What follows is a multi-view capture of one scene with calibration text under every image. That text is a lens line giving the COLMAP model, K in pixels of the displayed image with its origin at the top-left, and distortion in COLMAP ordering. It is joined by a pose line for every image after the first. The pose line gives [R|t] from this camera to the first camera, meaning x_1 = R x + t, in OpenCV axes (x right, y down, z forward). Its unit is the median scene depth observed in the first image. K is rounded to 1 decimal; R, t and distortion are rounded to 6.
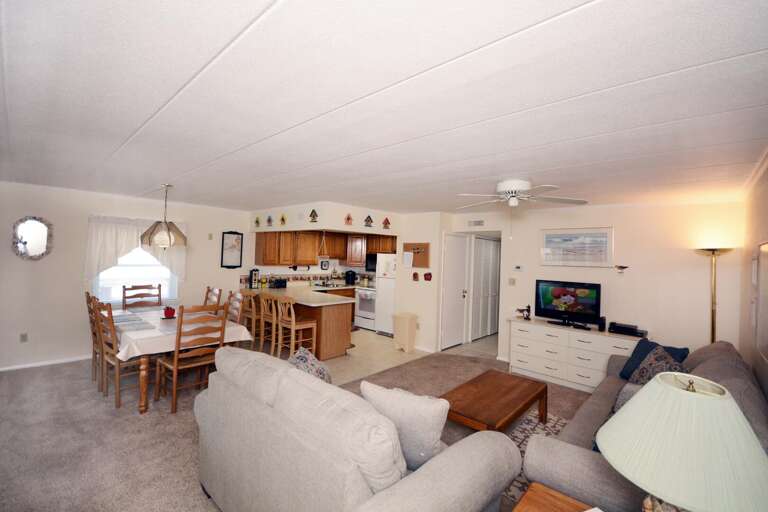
lens RADIAL K [[338.3, 0, 383.0], [0, 338.3, 254.3], [0, 0, 1]] dist [-0.002541, -0.000829]
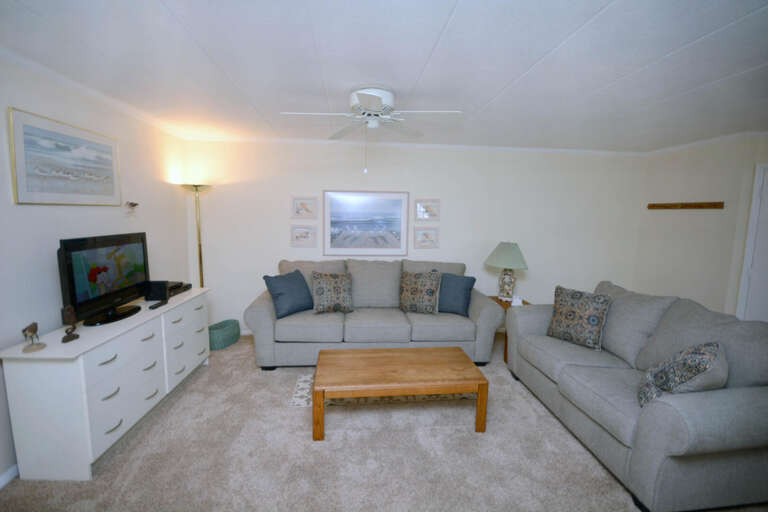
lens RADIAL K [[338.3, 0, 383.0], [0, 338.3, 254.3], [0, 0, 1]] dist [-0.002541, -0.000829]
pose [[-0.742690, -0.125506, 0.657769, -0.074556], [-0.045252, 0.989440, 0.137696, 0.013650], [-0.668105, 0.072500, -0.740527, 0.759472]]
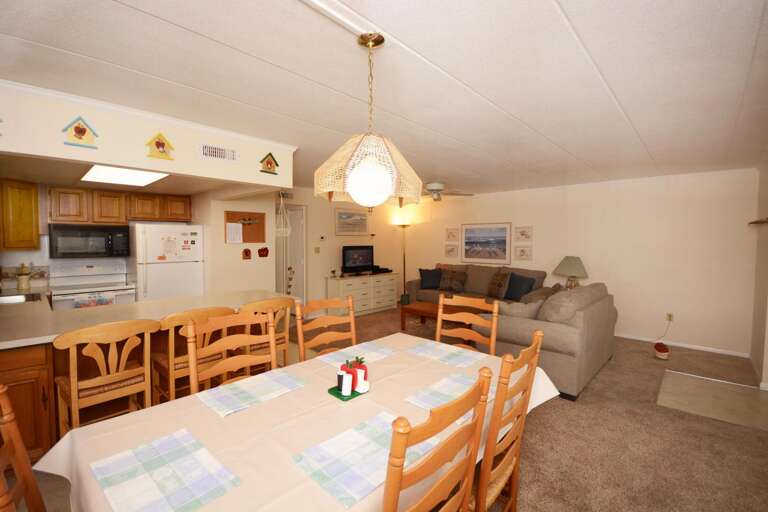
lens RADIAL K [[338.3, 0, 383.0], [0, 338.3, 254.3], [0, 0, 1]] dist [-0.002541, -0.000829]
pose [[0.015151, -0.077292, 0.996893, -0.633591], [-0.006593, 0.996978, 0.077399, 0.002162], [-0.999863, -0.007745, 0.014596, 0.599339]]
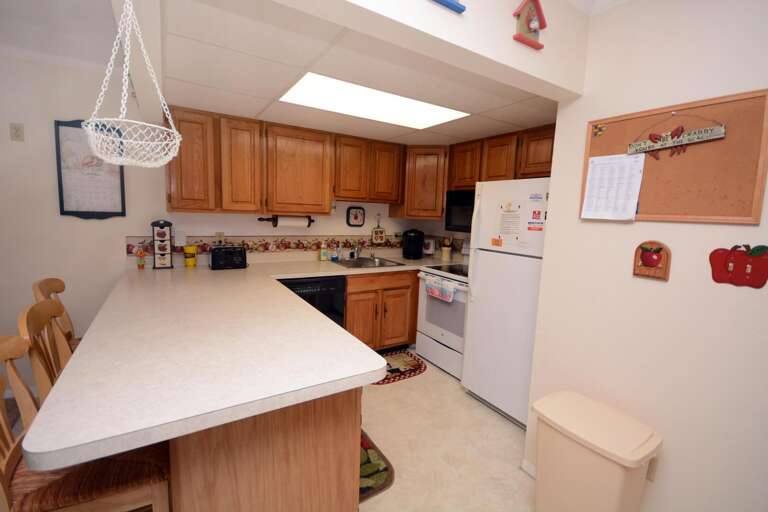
lens RADIAL K [[338.3, 0, 383.0], [0, 338.3, 254.3], [0, 0, 1]] dist [-0.002541, -0.000829]
pose [[0.965366, 0.035813, -0.258430, -0.017804], [-0.003962, 0.992432, 0.122733, 0.031548], [0.260869, -0.117458, 0.958202, 0.662936]]
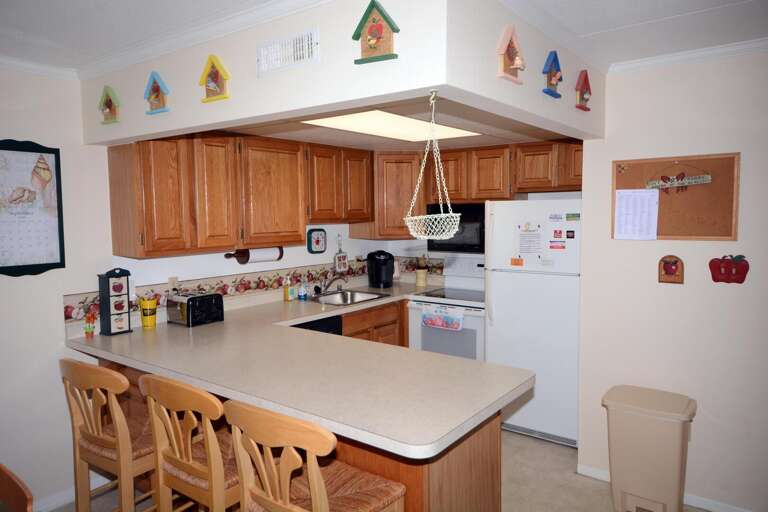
lens RADIAL K [[540.0, 0, 384.0], [0, 540.0, 256.0], [0, 0, 1]] dist [0.022151, 0.003687]
pose [[0.994255, -0.053344, 0.092799, -0.182939], [0.044759, 0.994729, 0.092249, -0.001959], [-0.097230, -0.087565, 0.991402, 0.491774]]
